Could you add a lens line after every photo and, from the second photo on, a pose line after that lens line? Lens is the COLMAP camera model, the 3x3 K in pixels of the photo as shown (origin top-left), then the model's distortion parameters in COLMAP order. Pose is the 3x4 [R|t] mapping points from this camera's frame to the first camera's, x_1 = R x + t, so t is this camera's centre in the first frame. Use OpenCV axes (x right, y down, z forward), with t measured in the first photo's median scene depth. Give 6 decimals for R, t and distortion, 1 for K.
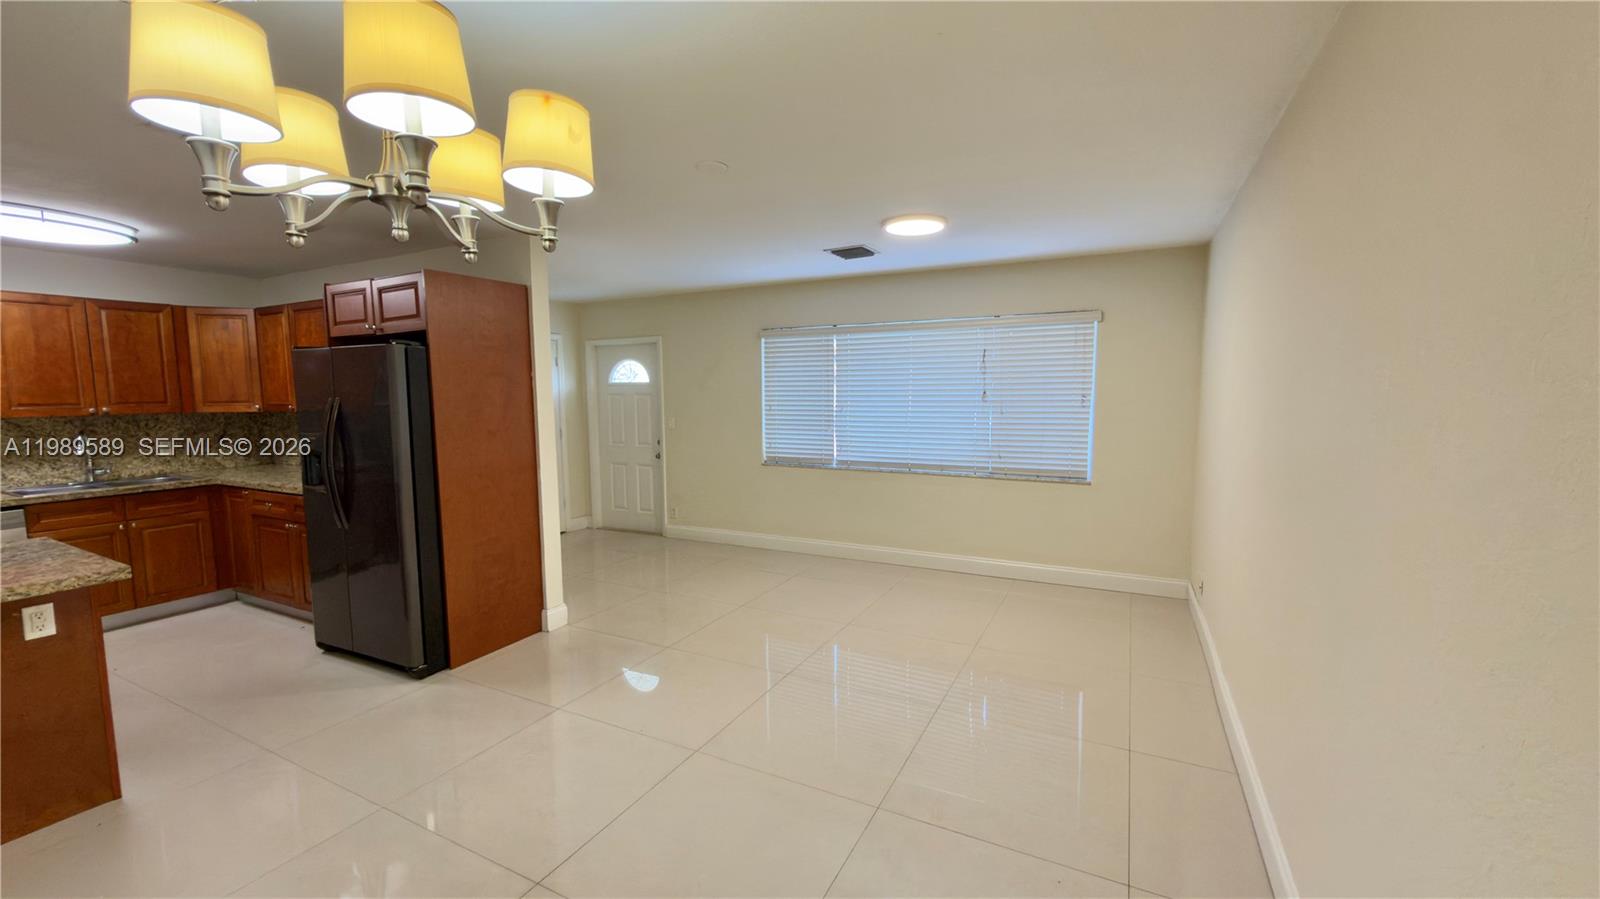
lens RADIAL K [[638.6, 0, 800.0], [0, 638.6, 449.5], [0, 0, 1]] dist [0.002069, -0.000034]
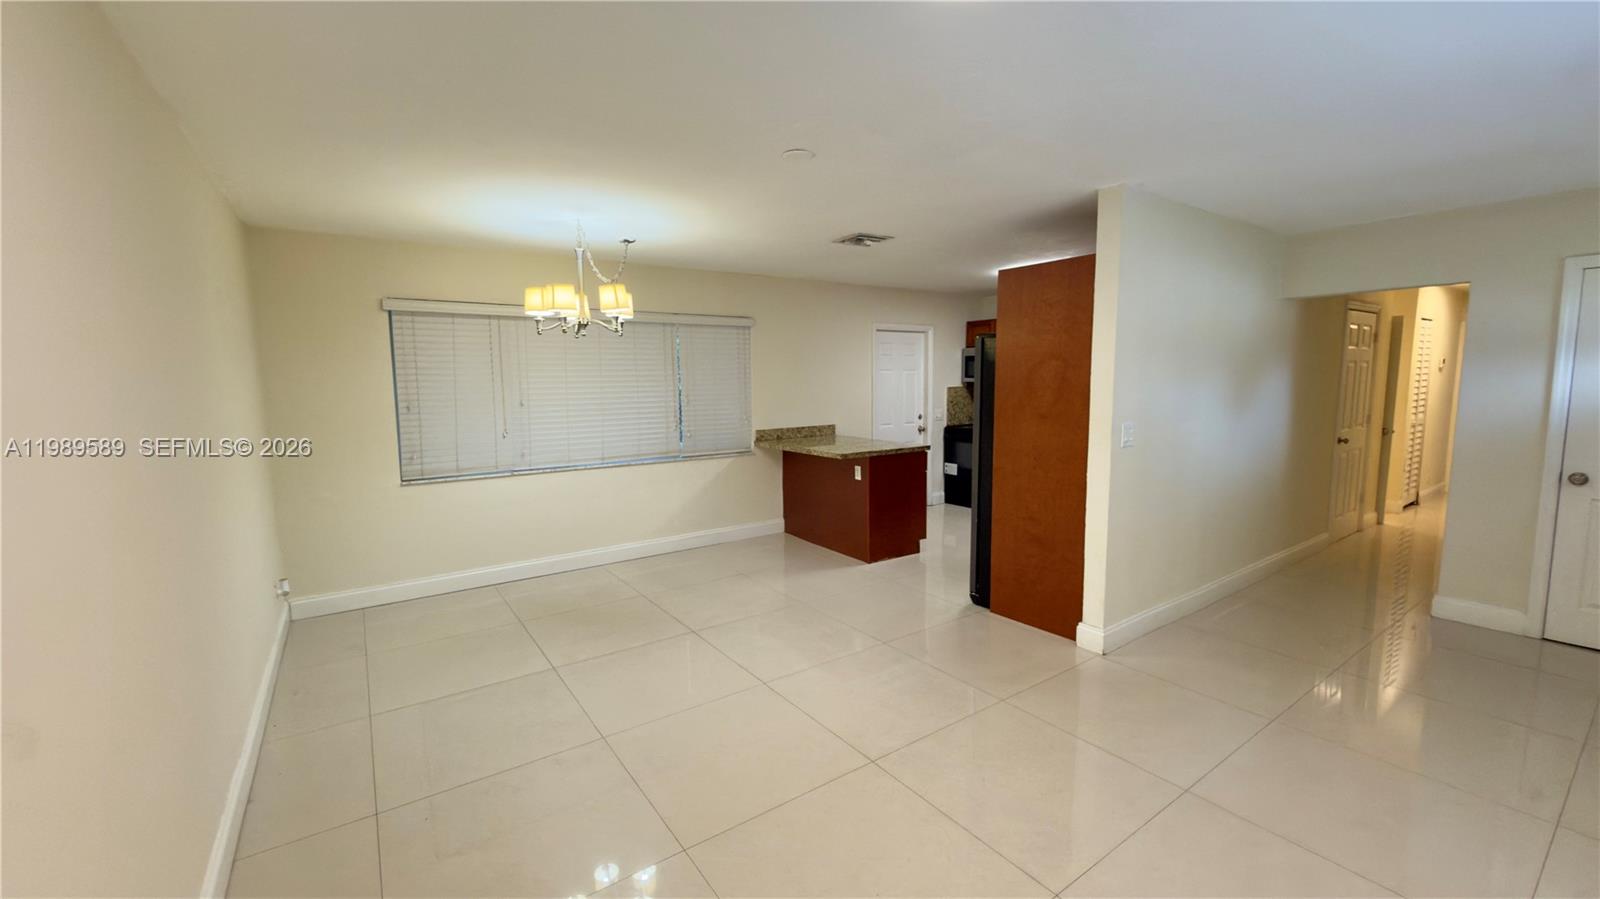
lens RADIAL K [[638.6, 0, 800.0], [0, 638.6, 449.5], [0, 0, 1]] dist [0.002069, -0.000034]
pose [[-0.462914, 0.113882, -0.879057, 0.518138], [-0.063621, 0.984886, 0.161095, -0.097075], [0.884117, 0.130500, -0.448672, 0.992210]]
